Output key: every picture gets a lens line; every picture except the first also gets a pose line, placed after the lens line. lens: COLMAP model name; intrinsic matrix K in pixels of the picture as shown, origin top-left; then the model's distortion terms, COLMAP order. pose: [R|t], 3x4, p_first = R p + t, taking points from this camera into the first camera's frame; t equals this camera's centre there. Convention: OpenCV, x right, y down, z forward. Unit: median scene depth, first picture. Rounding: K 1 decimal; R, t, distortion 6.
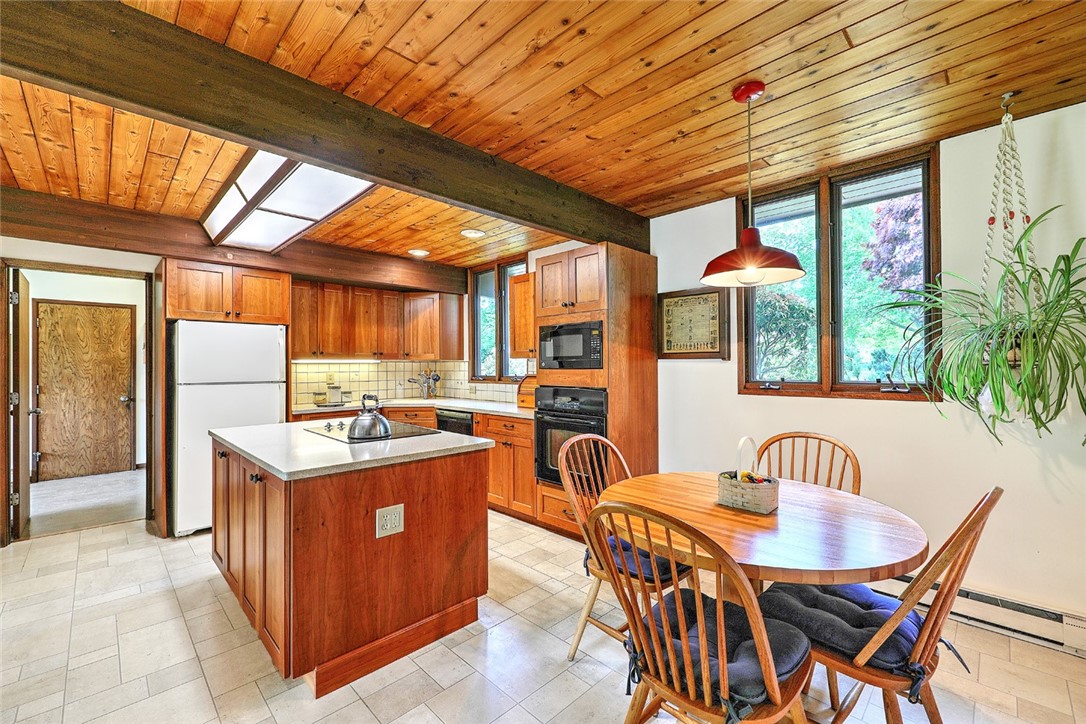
lens RADIAL K [[446.6, 0, 543.0], [0, 446.6, 362.0], [0, 0, 1]] dist [0.001368, -0.000349]
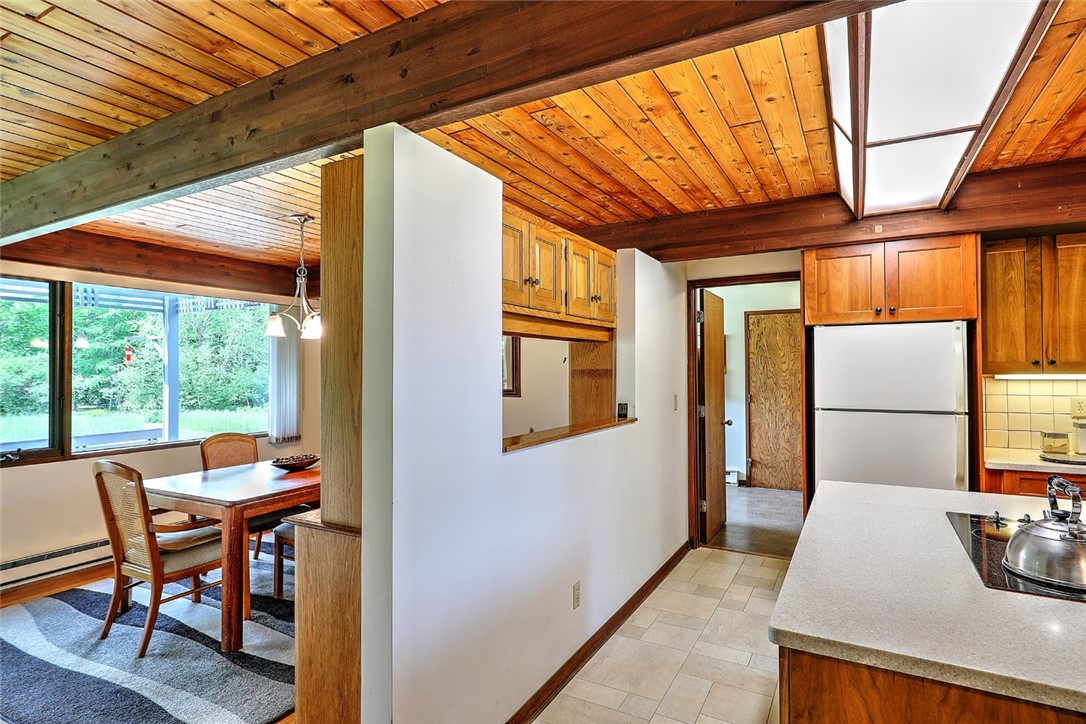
lens RADIAL K [[560.6, 0, 547.4], [0, 560.6, 363.8], [0, 0, 1]] dist [0.001431, -0.000364]
pose [[0.280787, -0.005832, -0.959752, -0.005181], [0.010955, 0.999936, -0.002871, -0.026356], [0.959708, -0.009708, 0.280833, 0.231257]]
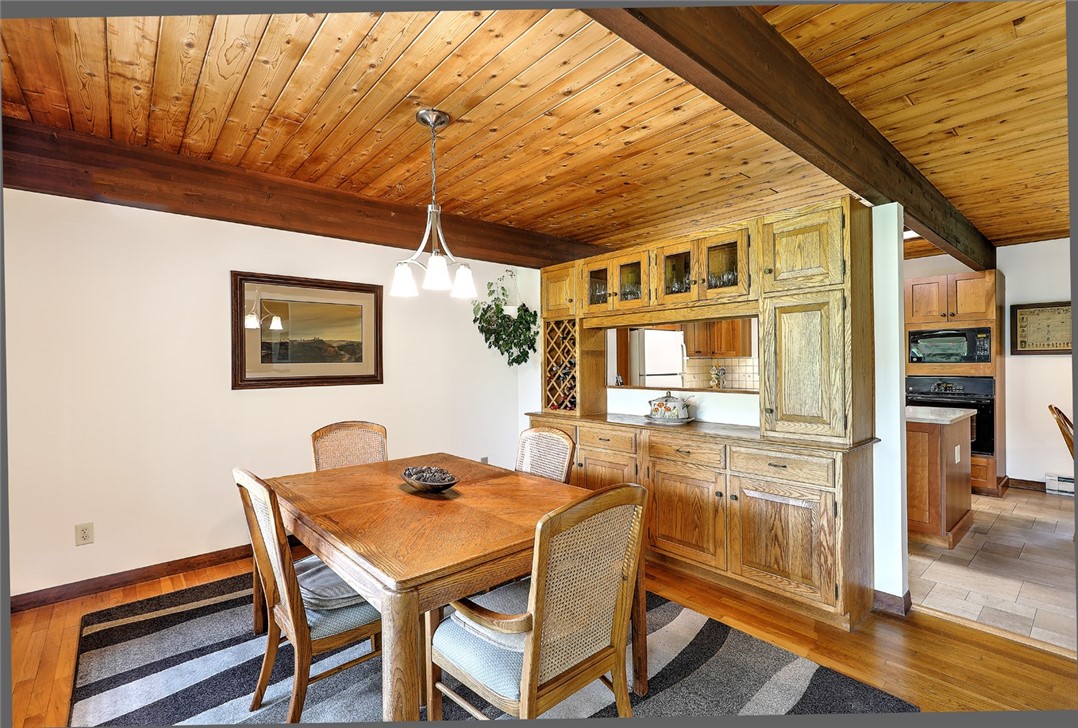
lens RADIAL K [[490.9, 0, 539.0], [0, 490.9, 364.0], [0, 0, 1]] dist [0.000125, 0.000022]
pose [[0.997361, -0.004912, -0.072430, -0.852654], [0.005733, 0.999922, 0.011136, -0.004002], [0.072369, -0.011522, 0.997311, -0.445641]]
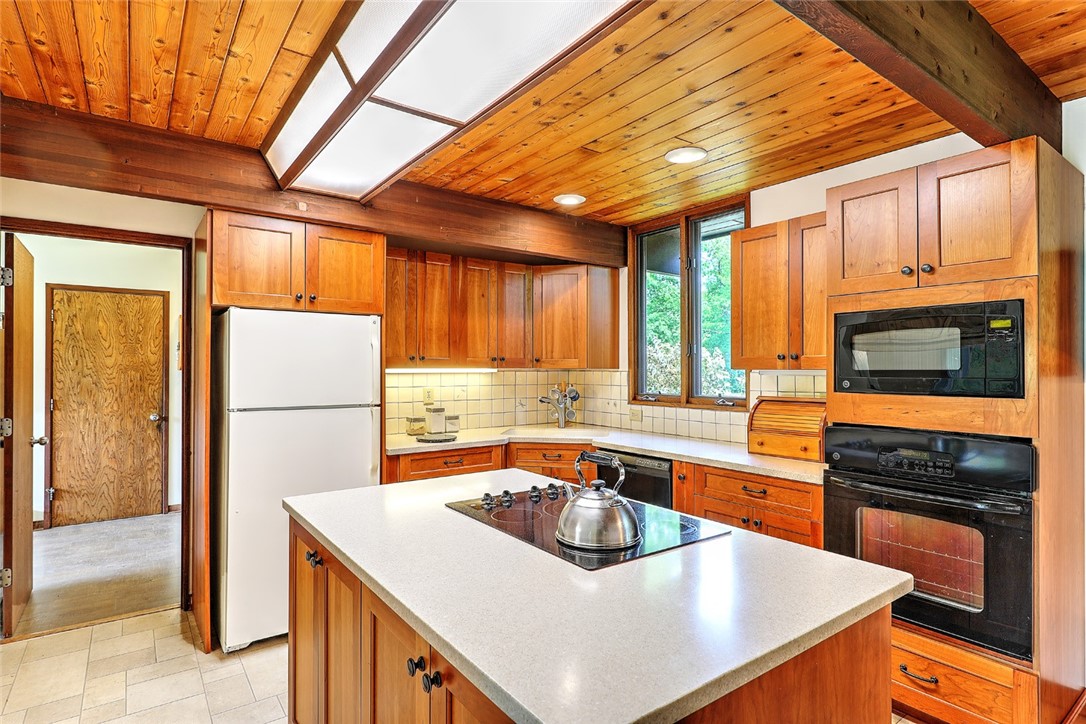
lens RADIAL K [[560.6, 0, 547.4], [0, 560.6, 363.8], [0, 0, 1]] dist [0.001431, -0.000364]
pose [[0.989524, 0.005365, -0.144267, -0.220170], [-0.005497, 0.999985, -0.000511, -0.014425], [0.144262, 0.001299, 0.989539, 0.241447]]
